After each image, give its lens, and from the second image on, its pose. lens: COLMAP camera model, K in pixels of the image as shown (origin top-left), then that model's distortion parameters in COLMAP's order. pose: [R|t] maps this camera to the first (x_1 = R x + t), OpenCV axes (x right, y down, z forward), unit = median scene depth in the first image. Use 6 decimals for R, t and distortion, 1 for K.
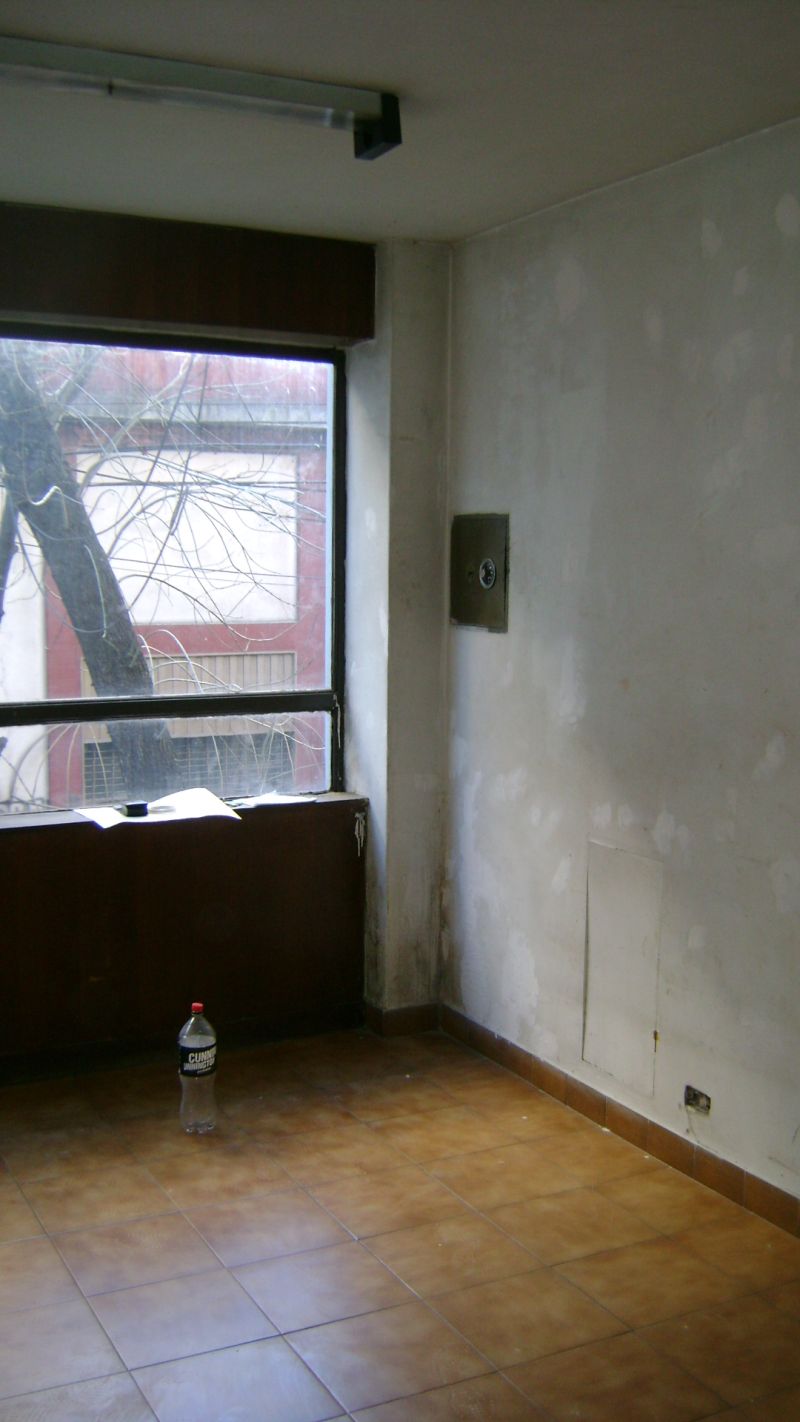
lens RADIAL K [[1441.0, 0, 406.5], [0, 1441.0, 737.2], [0, 0, 1]] dist [-0.122919, 0.021229]
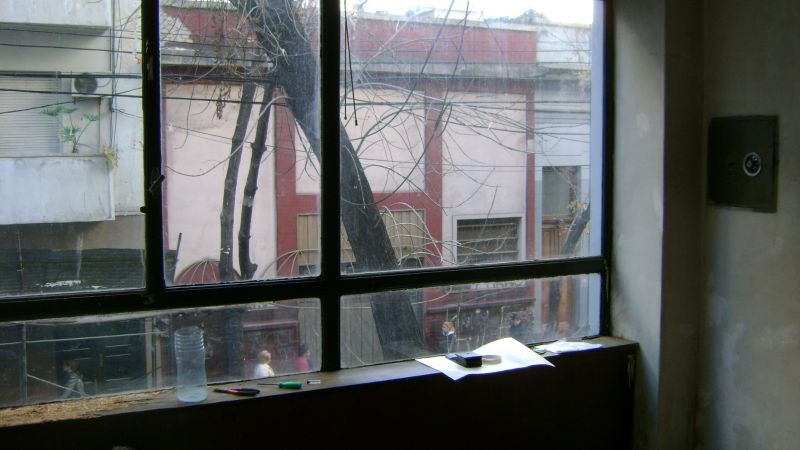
lens RADIAL K [[810.7, 0, 400.0], [0, 810.7, 225.0], [0, 0, 1]] dist [-0.122919, 0.021229]
pose [[0.998055, -0.011199, -0.061333, -0.203117], [0.009115, 0.999375, -0.034152, -0.041224], [0.061677, 0.033527, 0.997533, 0.306119]]
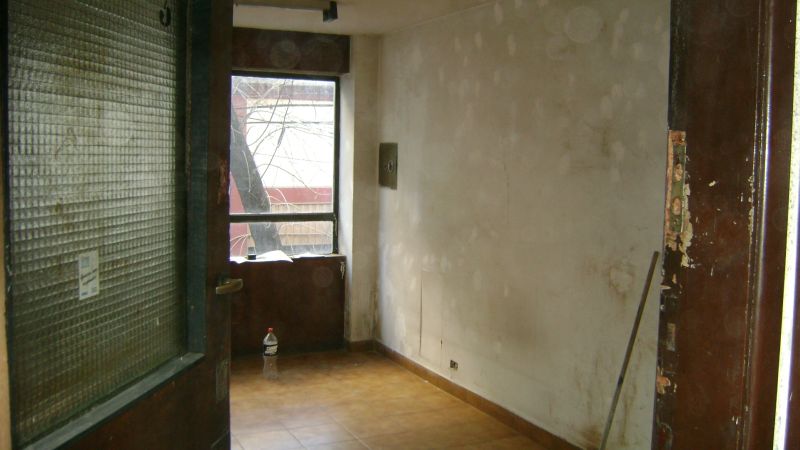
lens RADIAL K [[810.7, 0, 400.0], [0, 810.7, 225.0], [0, 0, 1]] dist [-0.122919, 0.021229]
pose [[0.998925, 0.012696, -0.044589, 0.136868], [-0.014278, 0.999273, -0.035341, 0.039735], [0.044107, 0.035939, 0.998380, -0.420930]]
